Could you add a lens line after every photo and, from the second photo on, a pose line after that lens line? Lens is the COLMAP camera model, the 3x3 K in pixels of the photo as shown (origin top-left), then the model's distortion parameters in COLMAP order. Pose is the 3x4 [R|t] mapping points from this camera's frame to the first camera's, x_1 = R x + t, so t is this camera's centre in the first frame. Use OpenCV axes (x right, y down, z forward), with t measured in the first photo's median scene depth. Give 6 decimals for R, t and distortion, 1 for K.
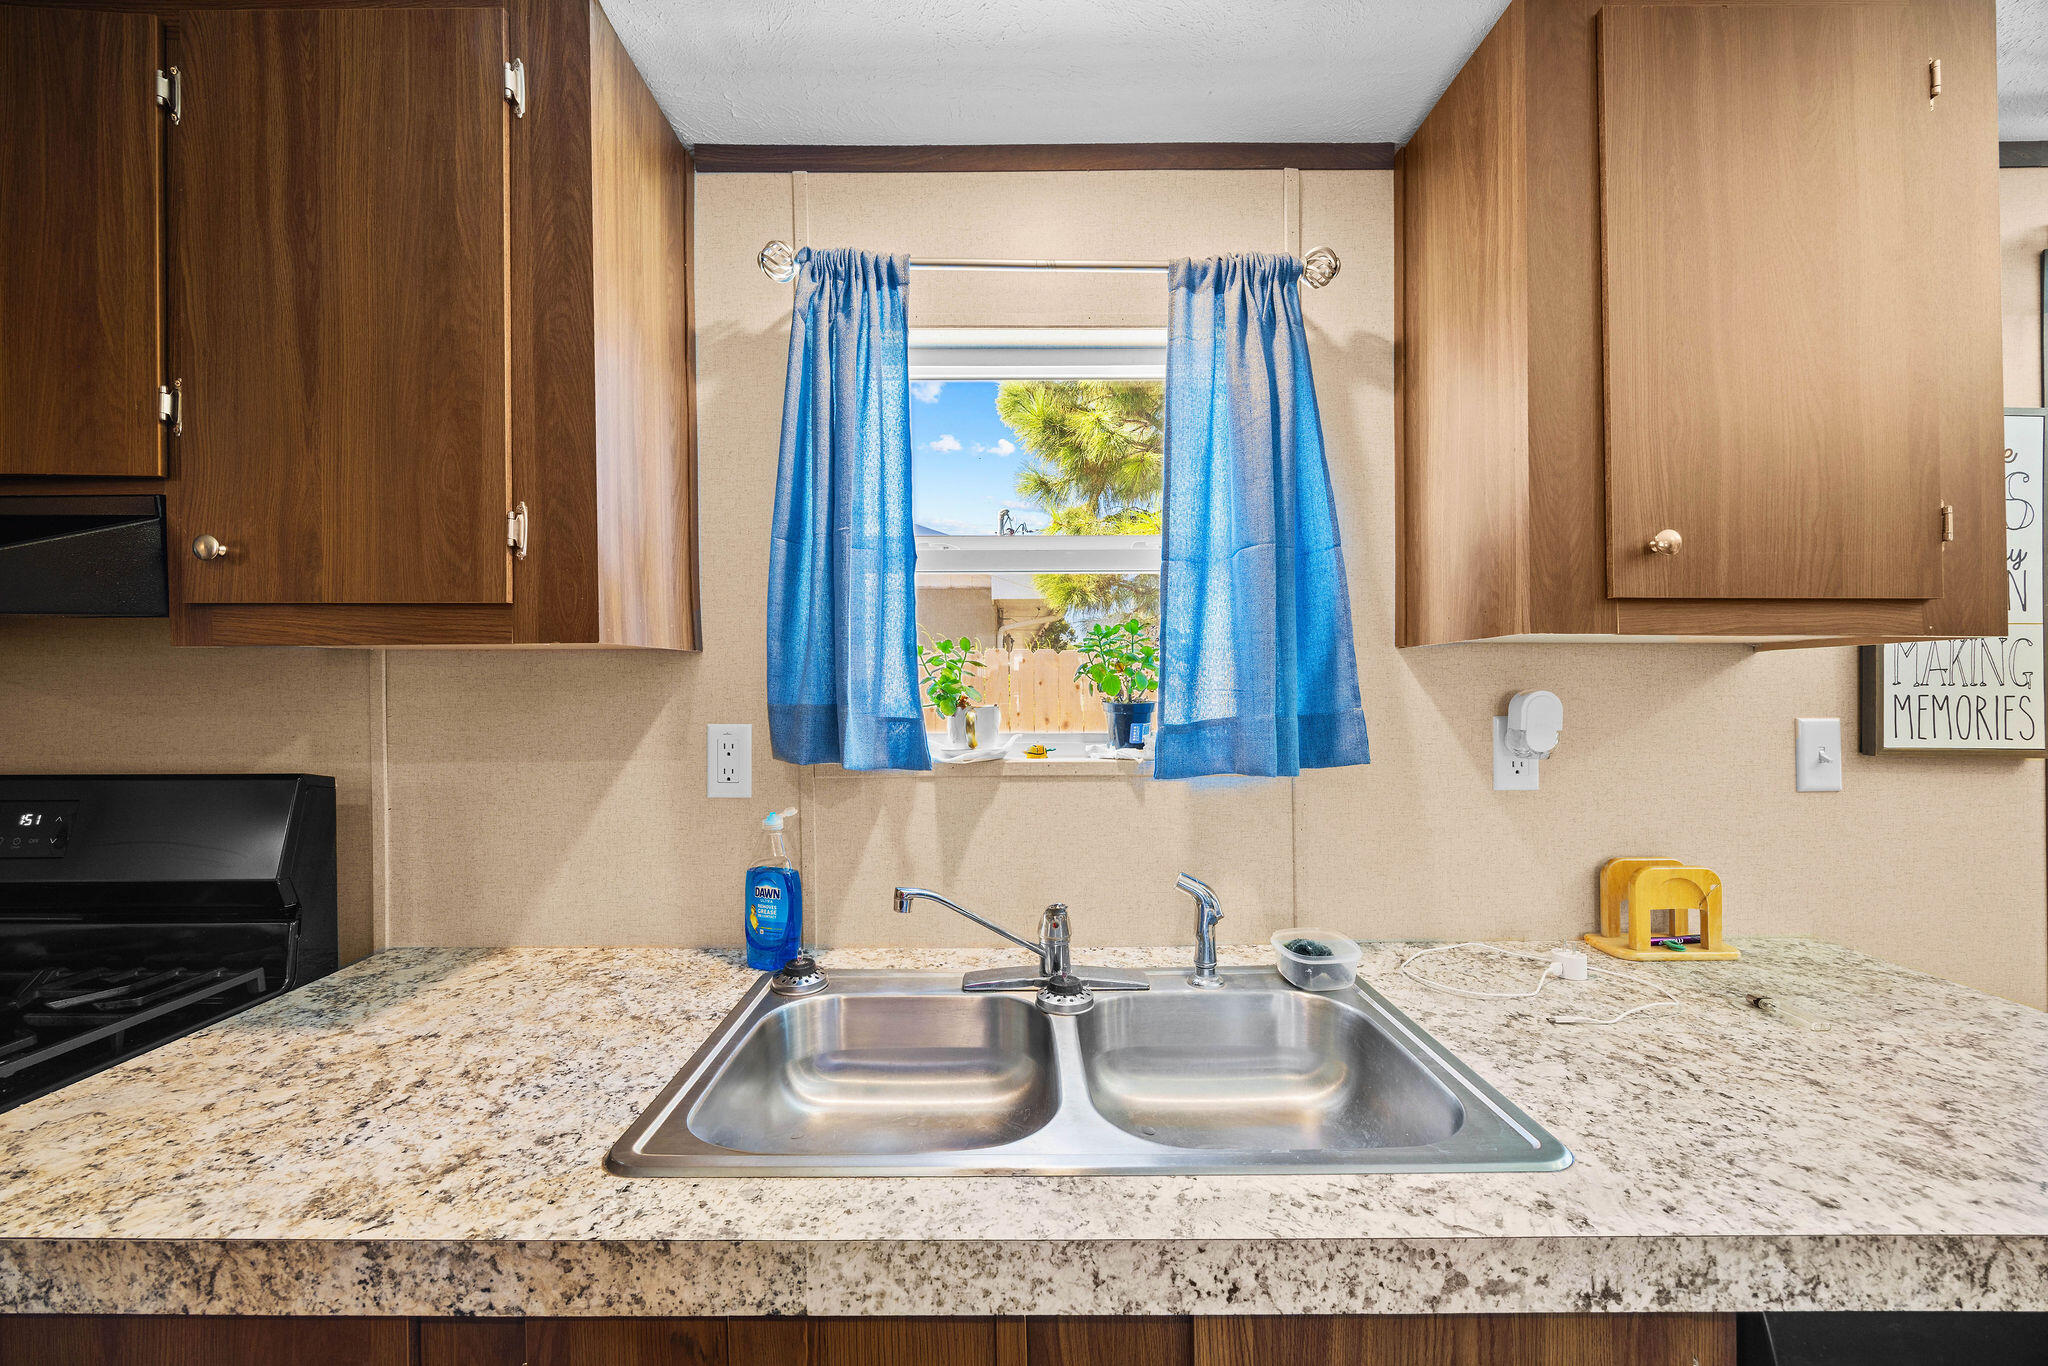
lens RADIAL K [[812.3, 0, 1010.5], [0, 812.3, 689.9], [0, 0, 1]] dist [0.000303, 0.000075]
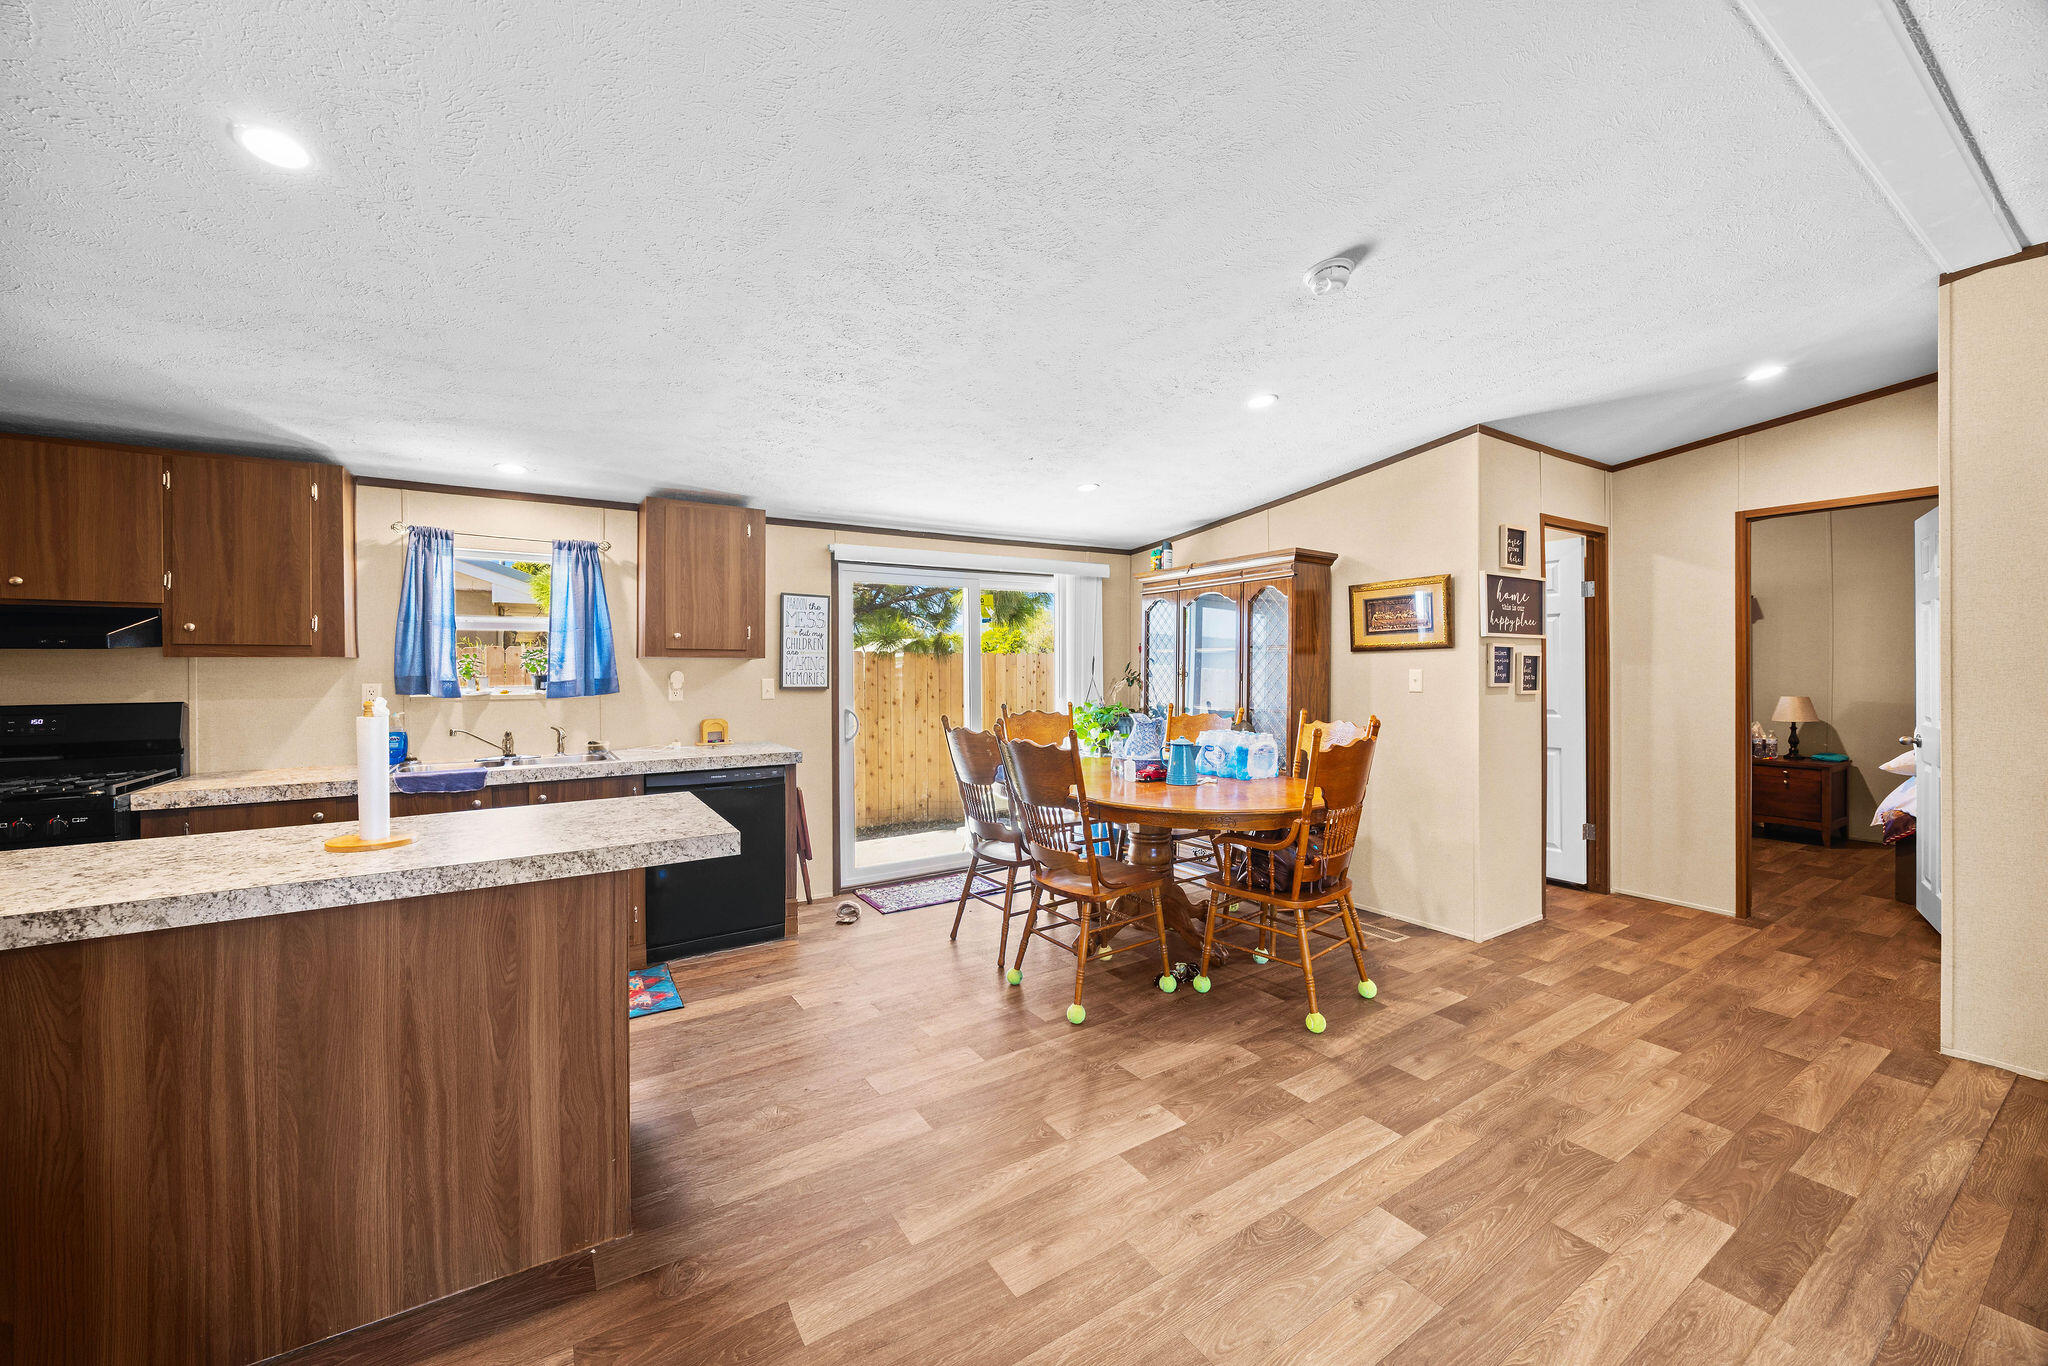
lens RADIAL K [[777.8, 0, 1021.8], [0, 777.8, 669.0], [0, 0, 1]] dist [0.000894, 0.000198]
pose [[0.837749, 0.001114, 0.546054, 0.070137], [0.001480, 0.999990, -0.004311, 0.007621], [-0.546053, 0.004420, 0.837739, -2.655417]]
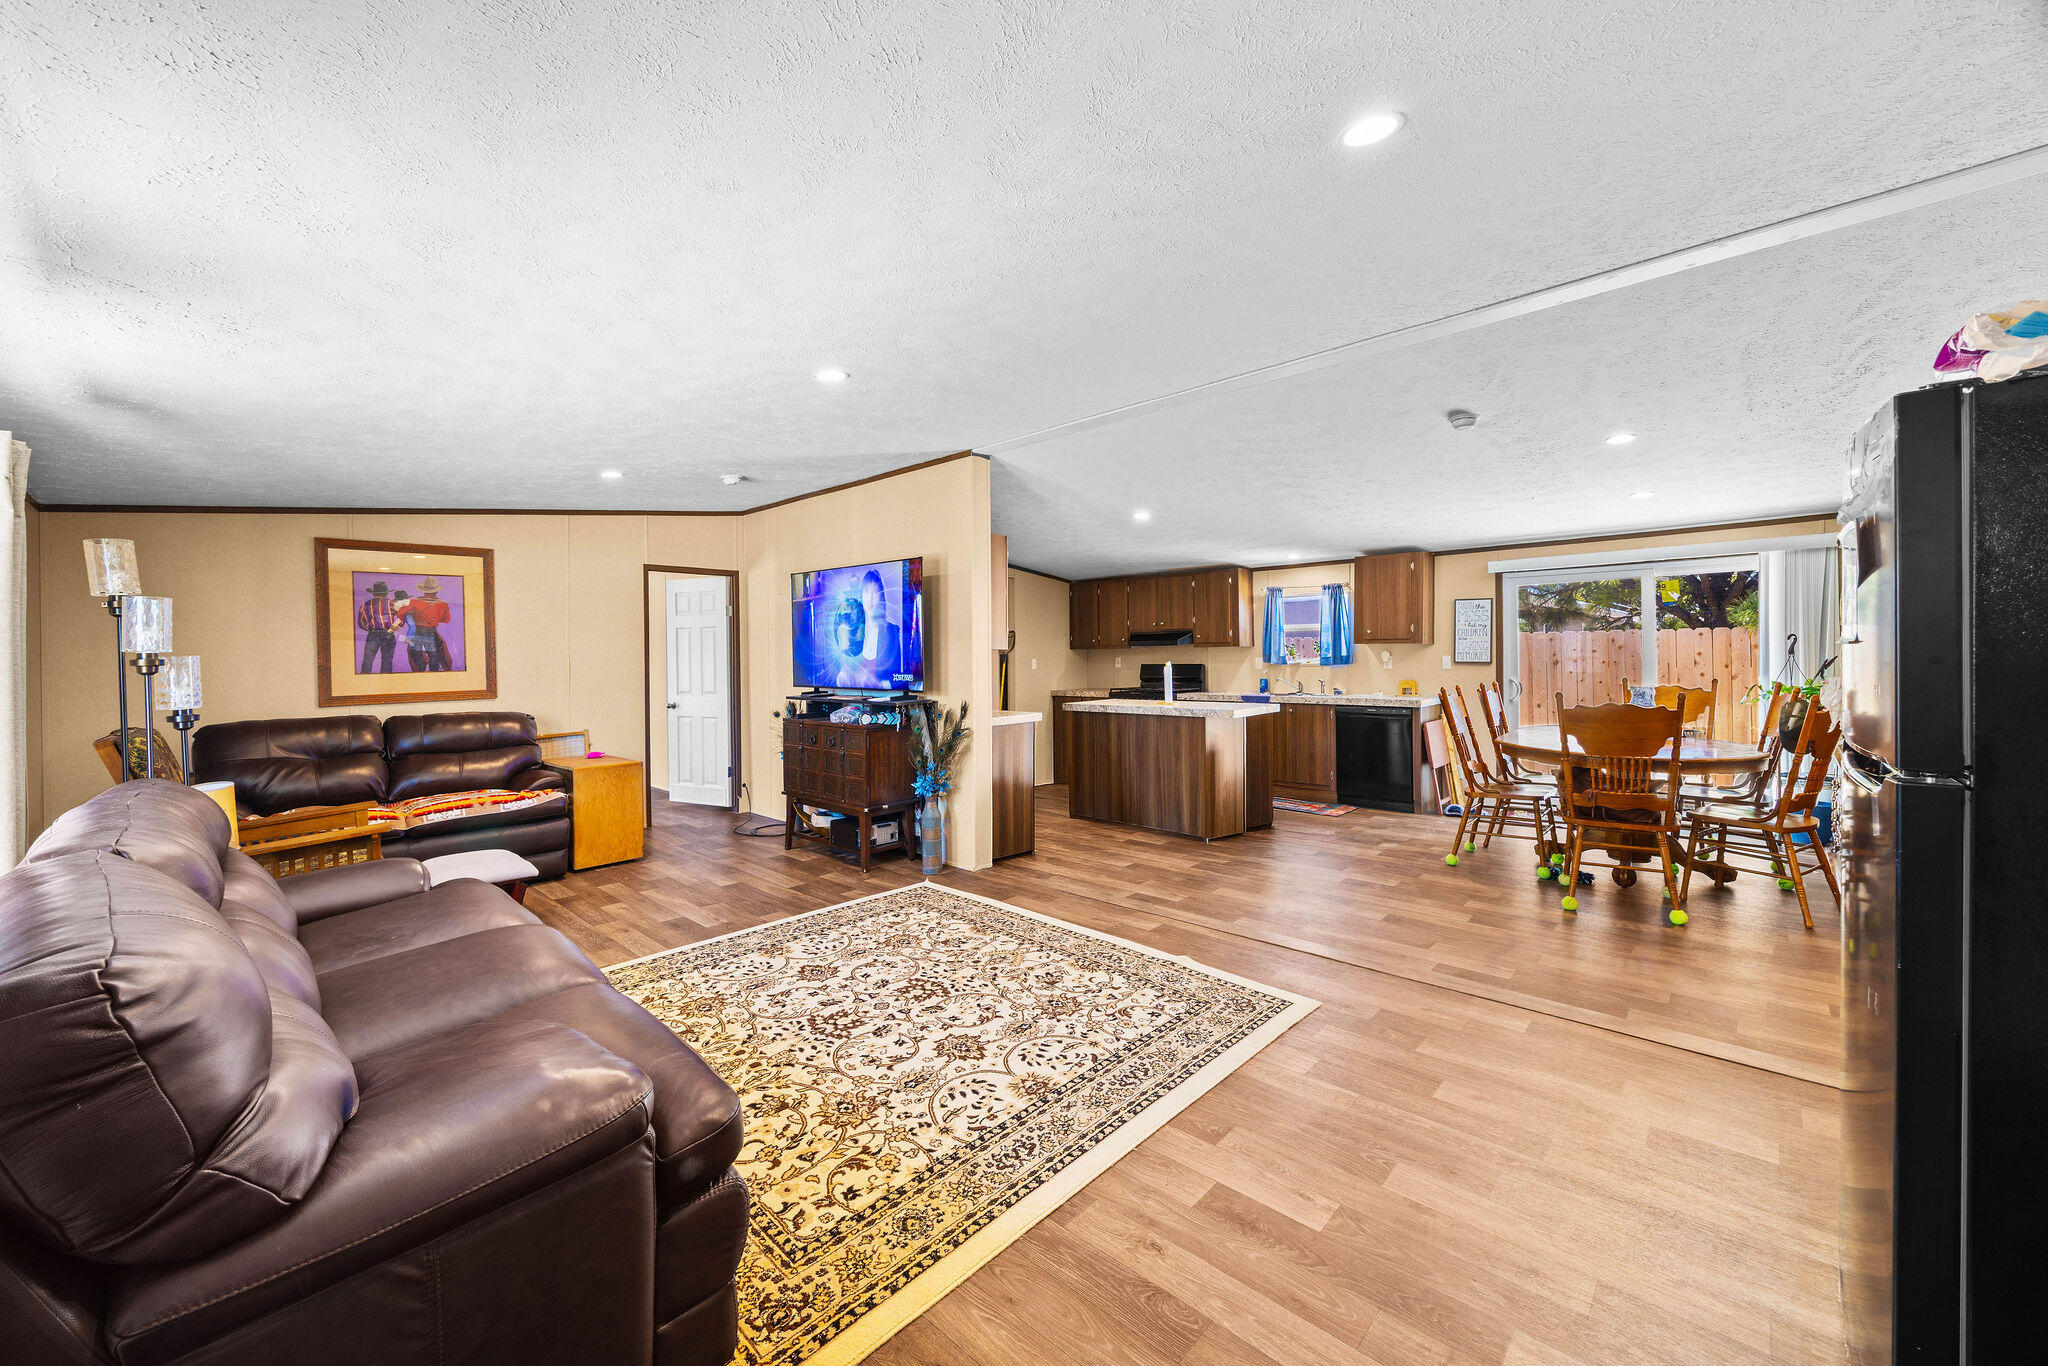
lens RADIAL K [[796.6, 0, 1017.8], [0, 796.6, 654.2], [0, 0, 1]] dist [0.001119, 0.000212]
pose [[0.734323, -0.002907, -0.678794, 2.717696], [0.006419, 0.999976, 0.002662, -0.013371], [0.678770, -0.006312, 0.734324, -5.278745]]
